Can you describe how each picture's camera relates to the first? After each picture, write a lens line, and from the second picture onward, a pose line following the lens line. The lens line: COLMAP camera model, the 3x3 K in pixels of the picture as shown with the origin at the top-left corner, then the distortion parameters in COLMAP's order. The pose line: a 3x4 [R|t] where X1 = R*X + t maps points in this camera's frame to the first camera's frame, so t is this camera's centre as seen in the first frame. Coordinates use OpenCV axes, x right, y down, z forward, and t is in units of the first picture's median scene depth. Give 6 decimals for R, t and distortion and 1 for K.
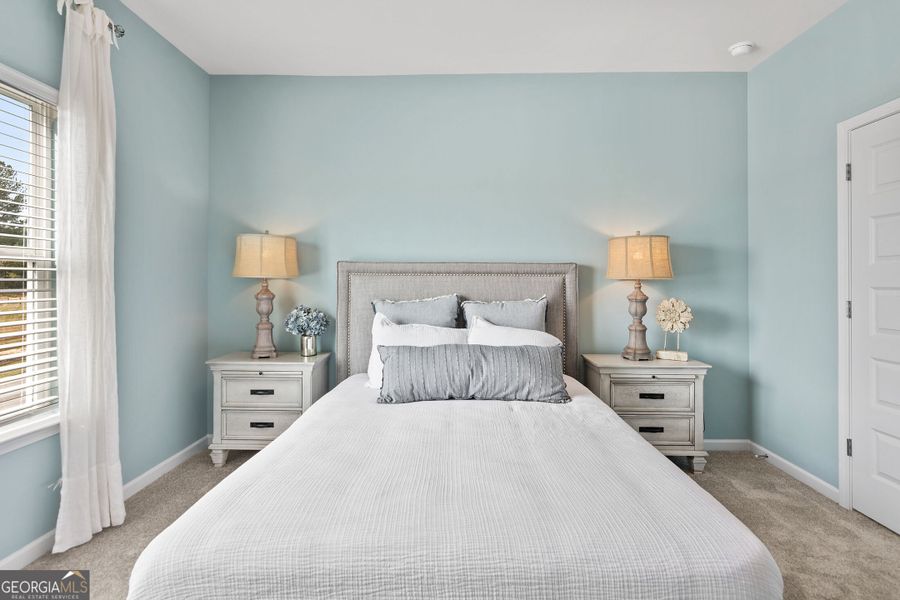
lens RADIAL K [[444.1, 0, 459.9], [0, 444.1, 281.2], [0, 0, 1]] dist [-0.018547, -0.000348]
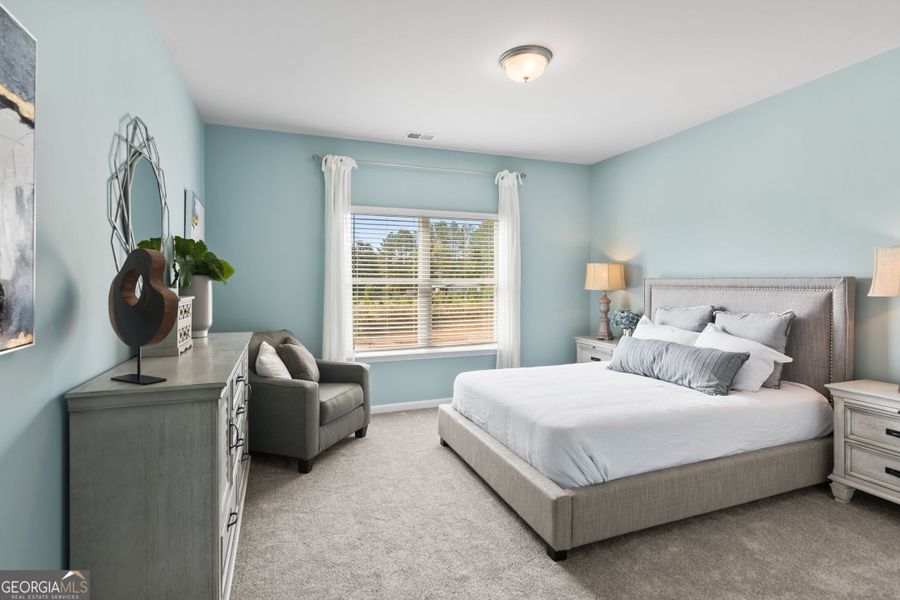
lens RADIAL K [[444.1, 0, 450.4], [0, 444.1, 293.0], [0, 0, 1]] dist [-0.018547, -0.000348]
pose [[0.358758, 0.016575, -0.933283, 0.889248], [0.003205, 0.999815, 0.018988, -0.029375], [0.933425, -0.009803, 0.358638, -0.095733]]
